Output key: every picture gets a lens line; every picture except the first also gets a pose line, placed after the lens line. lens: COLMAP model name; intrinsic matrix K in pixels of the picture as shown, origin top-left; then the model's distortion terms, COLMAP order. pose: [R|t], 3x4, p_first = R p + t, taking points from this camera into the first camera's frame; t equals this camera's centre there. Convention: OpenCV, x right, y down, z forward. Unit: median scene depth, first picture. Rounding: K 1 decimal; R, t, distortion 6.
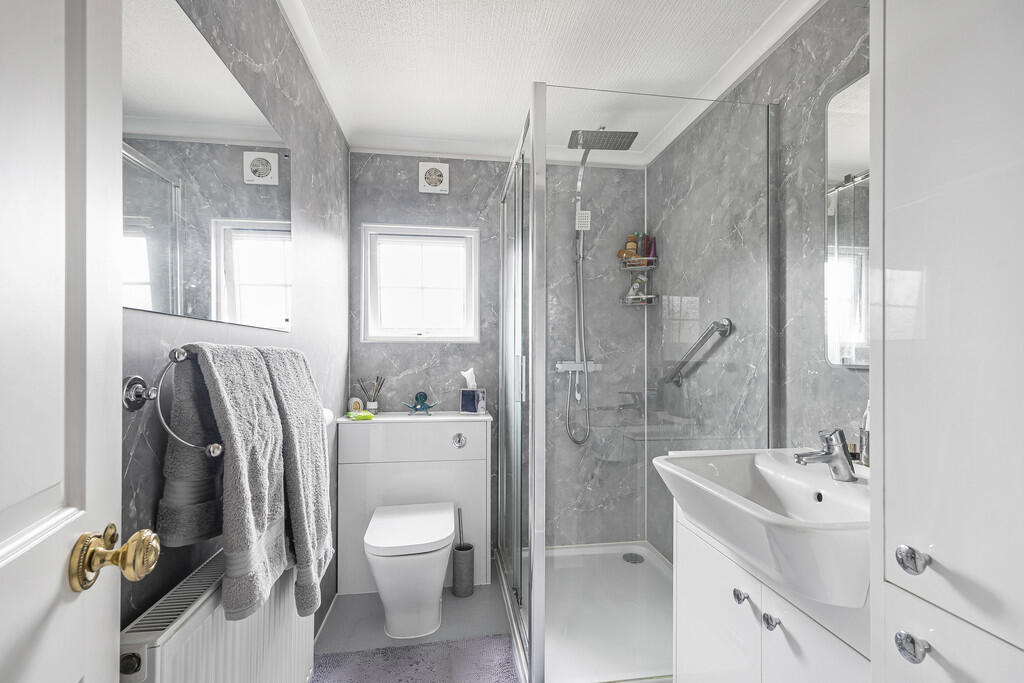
lens RADIAL K [[459.4, 0, 516.3], [0, 459.4, 355.1], [0, 0, 1]] dist [-0.000184, -0.000019]
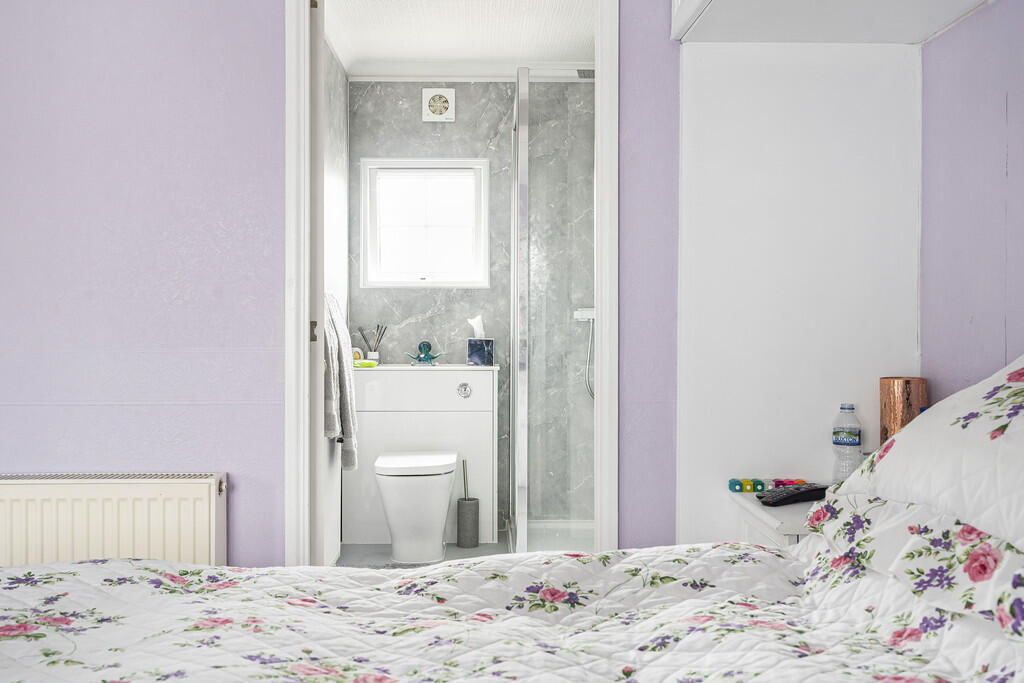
lens RADIAL K [[1021.8, 0, 510.3], [0, 1021.8, 320.4], [0, 0, 1]] dist [-0.002224, -0.000198]
pose [[0.993080, -0.001175, -0.117437, 0.196810], [0.001123, 0.999999, -0.000508, 0.038149], [0.117437, 0.000373, 0.993080, -0.979886]]
